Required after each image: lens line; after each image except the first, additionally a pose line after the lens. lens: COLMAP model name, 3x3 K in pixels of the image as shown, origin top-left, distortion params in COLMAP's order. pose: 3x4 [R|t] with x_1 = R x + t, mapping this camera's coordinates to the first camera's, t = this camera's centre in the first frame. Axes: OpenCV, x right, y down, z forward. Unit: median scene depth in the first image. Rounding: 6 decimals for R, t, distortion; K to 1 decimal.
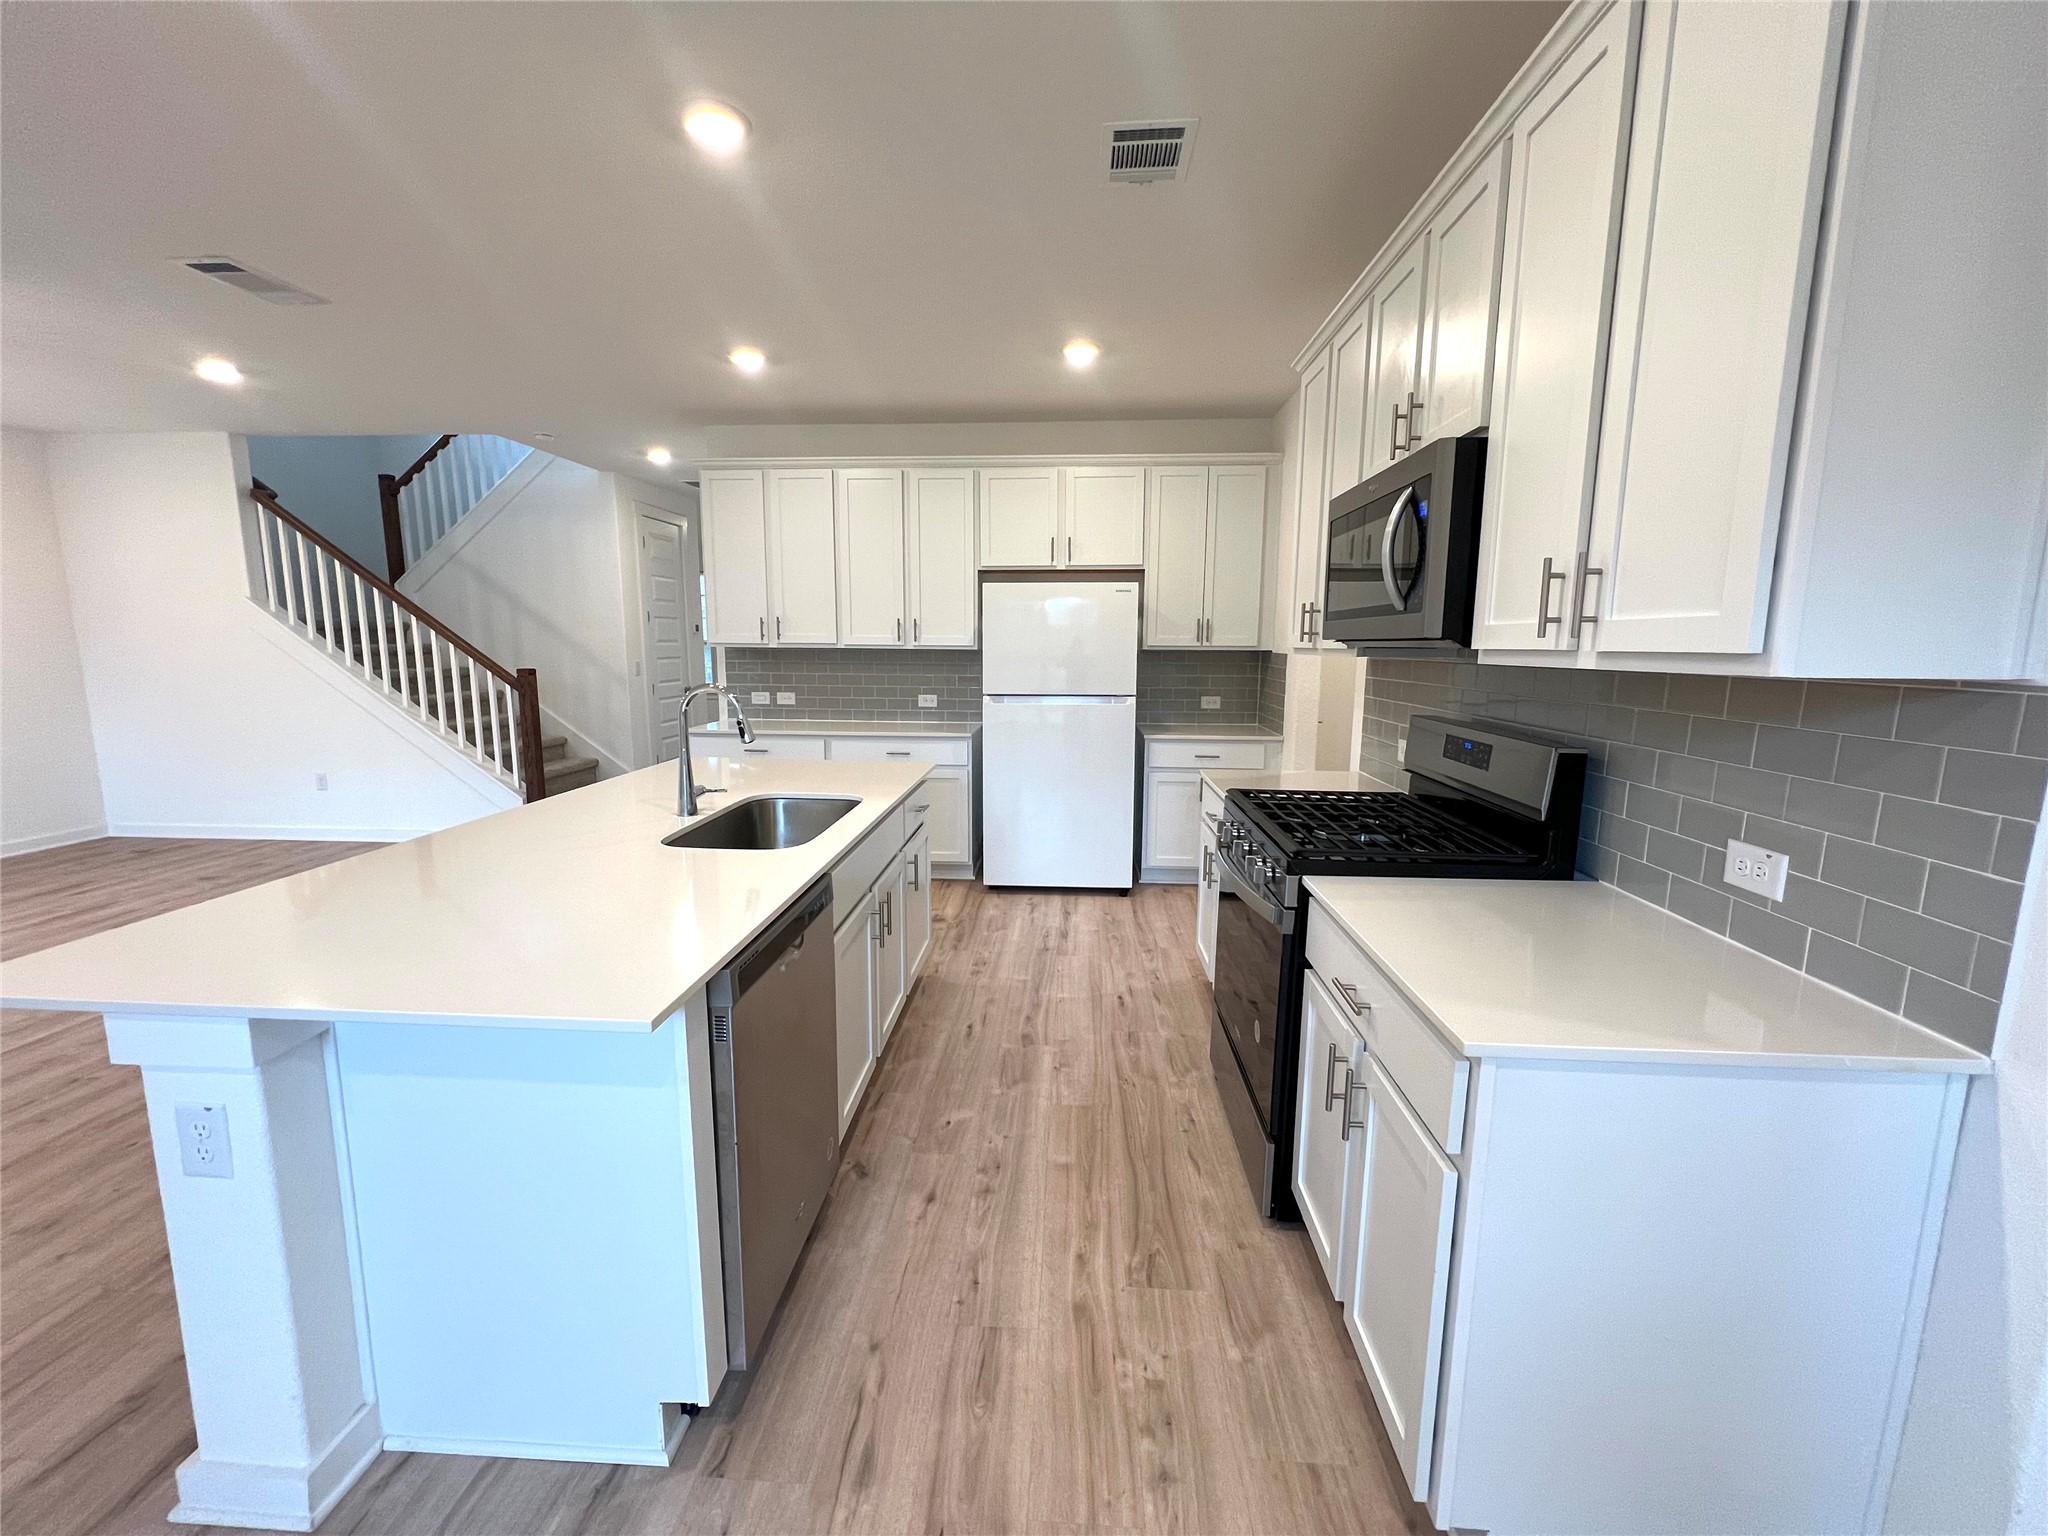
lens RADIAL K [[822.4, 0, 1024.0], [0, 822.4, 768.0], [0, 0, 1]] dist [0.001955, 0.000244]
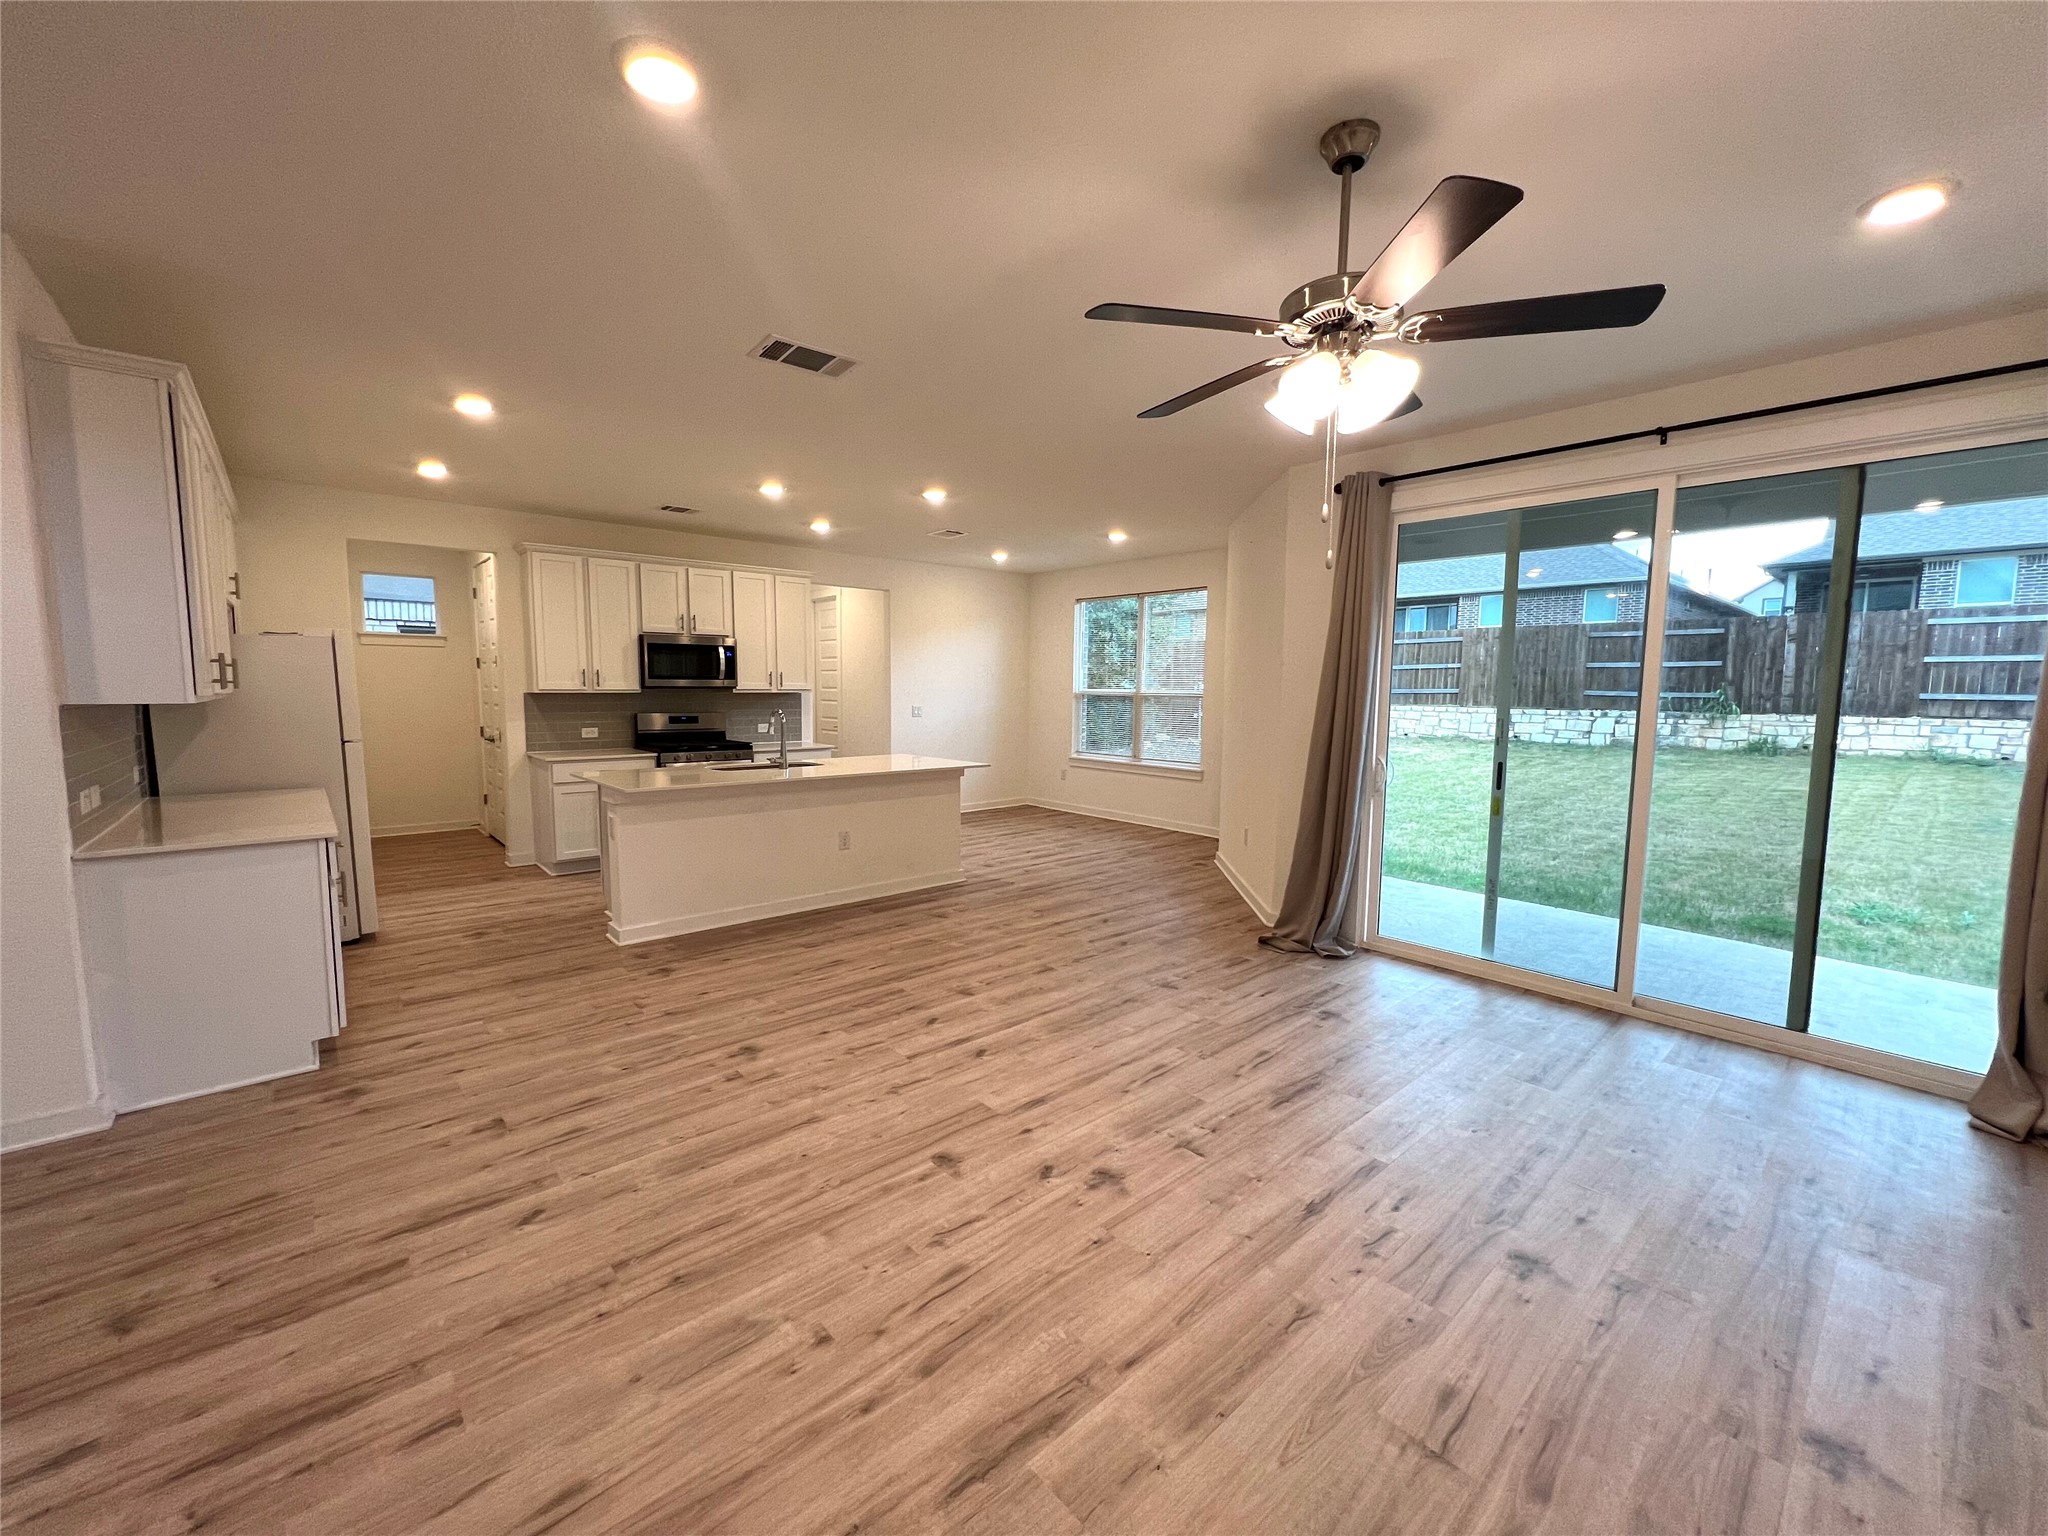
lens RADIAL K [[808.8, 0, 1013.1], [0, 808.8, 767.2], [0, 0, 1]] dist [-0.000124, 0.000106]
pose [[-0.704250, -0.082342, 0.705161, -1.354354], [0.095992, 0.973087, 0.209495, -0.194777], [-0.703432, 0.215227, -0.677392, 1.162353]]
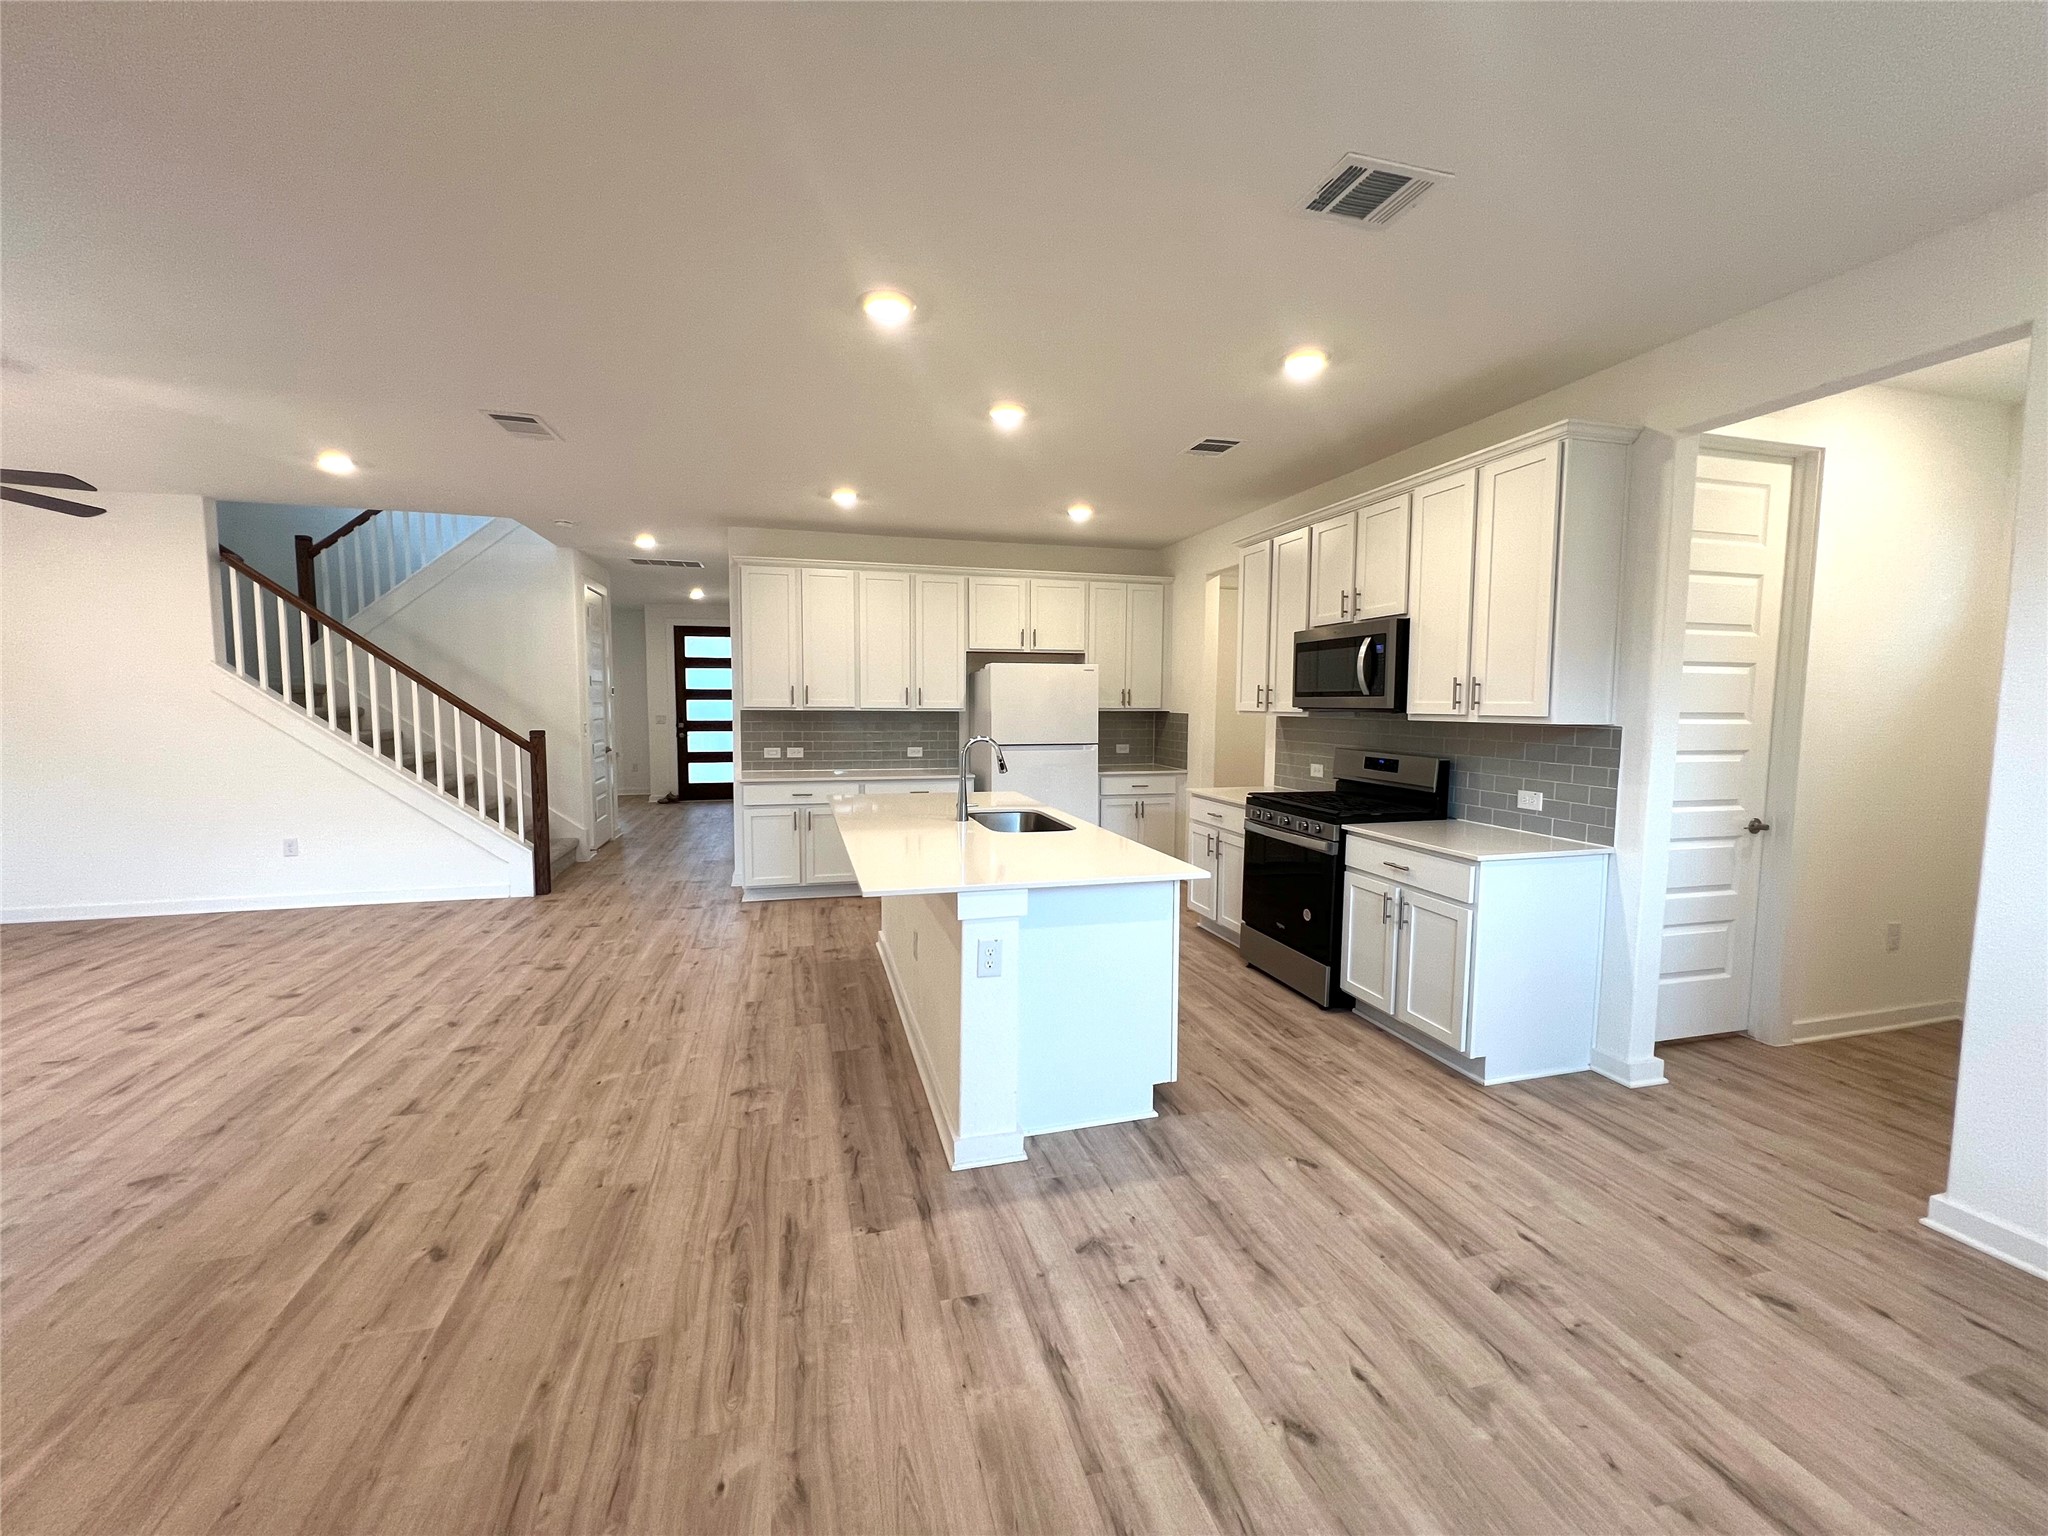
lens RADIAL K [[822.4, 0, 1024.0], [0, 822.4, 768.0], [0, 0, 1]] dist [0.001955, 0.000244]
pose [[0.943837, -0.027664, 0.329250, -0.461156], [0.050126, 0.996943, -0.059927, 0.032061], [-0.326586, 0.073065, 0.942339, -0.288610]]
